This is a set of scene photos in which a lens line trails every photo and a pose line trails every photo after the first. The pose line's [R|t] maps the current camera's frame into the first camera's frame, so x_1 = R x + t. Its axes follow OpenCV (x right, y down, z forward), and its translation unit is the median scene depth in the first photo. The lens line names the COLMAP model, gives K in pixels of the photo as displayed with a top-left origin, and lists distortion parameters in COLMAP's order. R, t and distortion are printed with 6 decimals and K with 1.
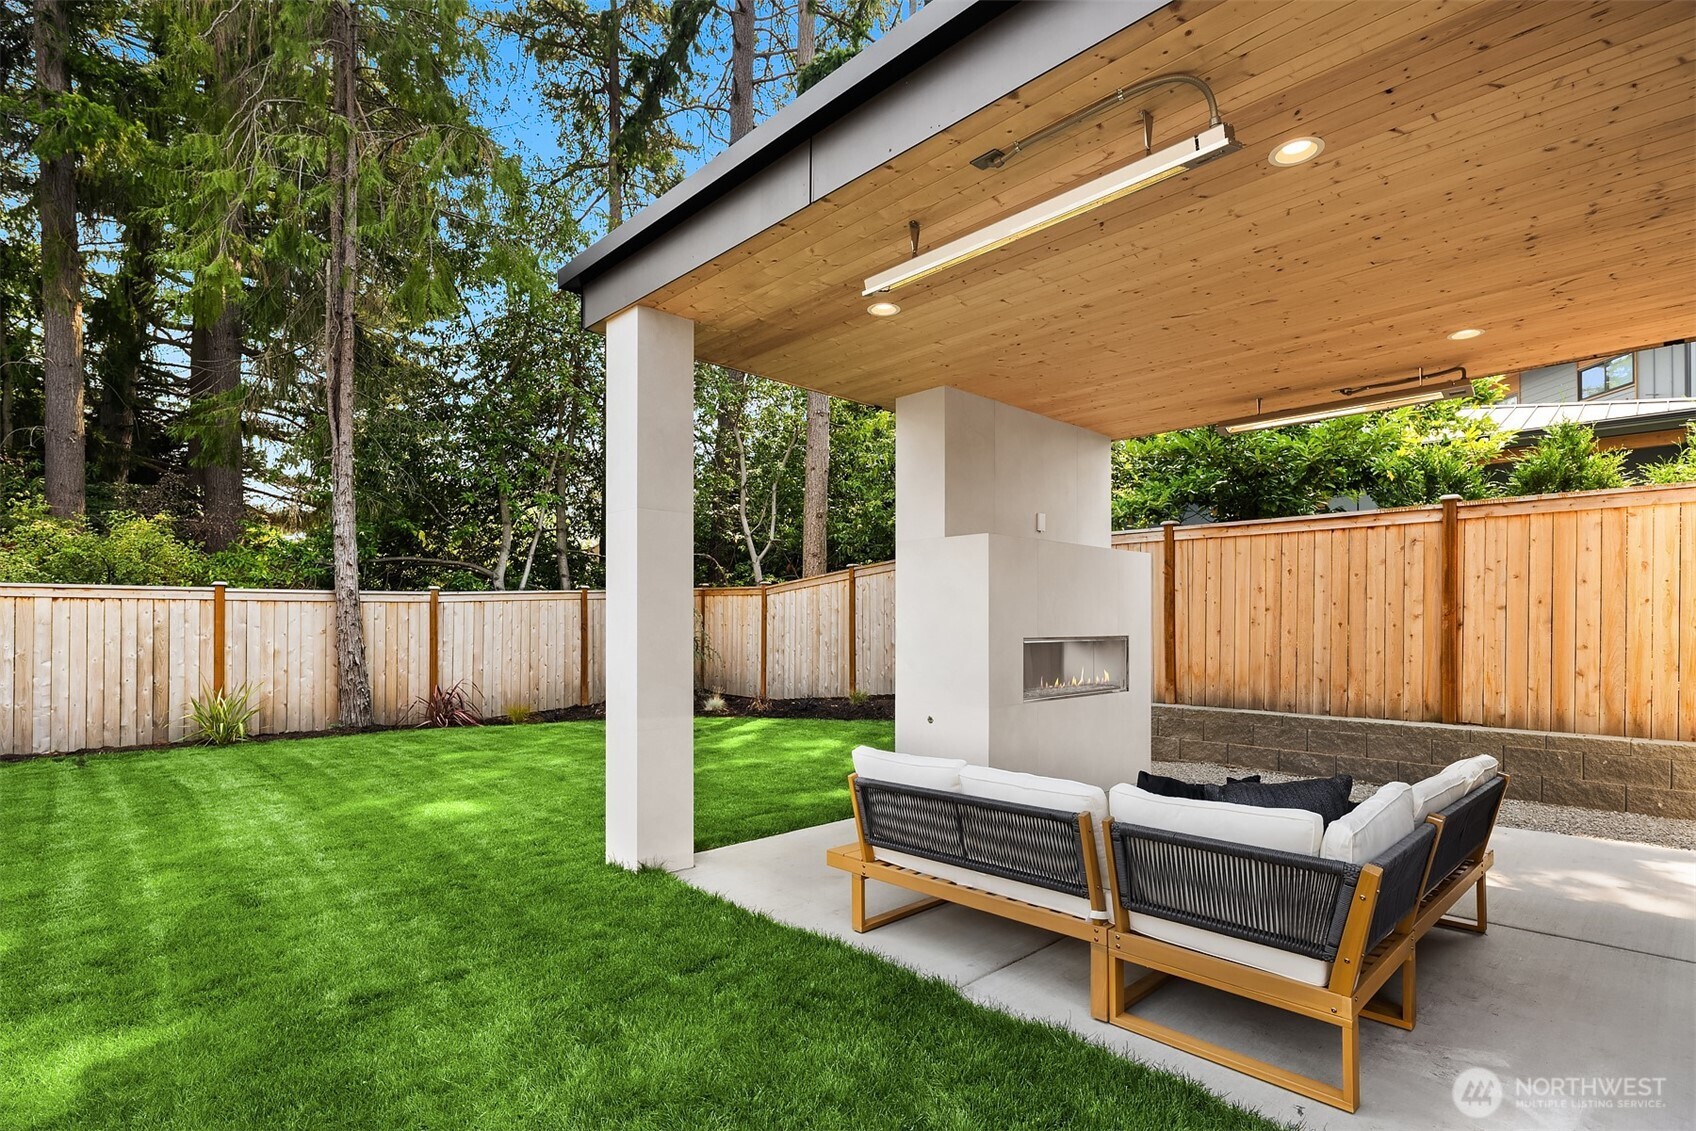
lens RADIAL K [[824.8, 0, 830.2], [0, 824.8, 624.6], [0, 0, 1]] dist [-0.003386, -0.000238]
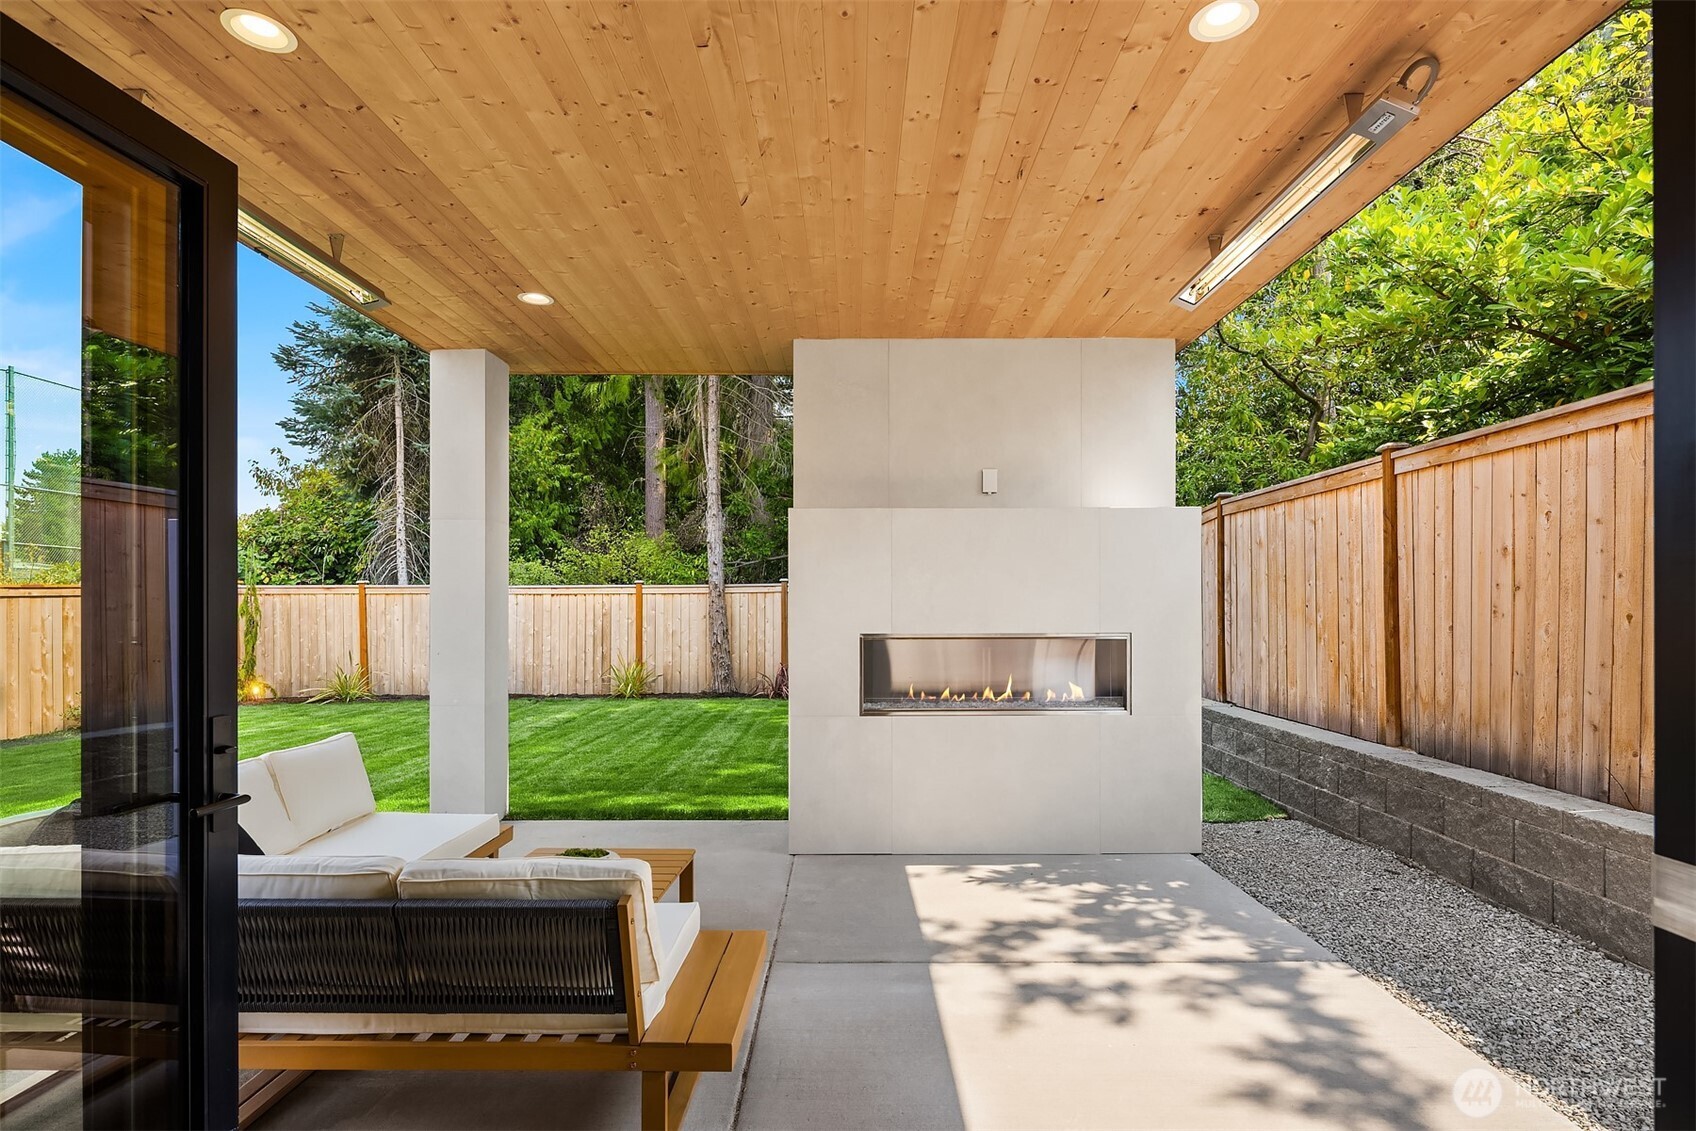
lens RADIAL K [[824.8, 0, 846.8], [0, 824.8, 607.7], [0, 0, 1]] dist [-0.003386, -0.000238]
pose [[0.721392, -0.001921, -0.692524, 0.519217], [0.002275, 0.999997, -0.000404, -0.005573], [0.692523, -0.001284, 0.721395, 0.274867]]
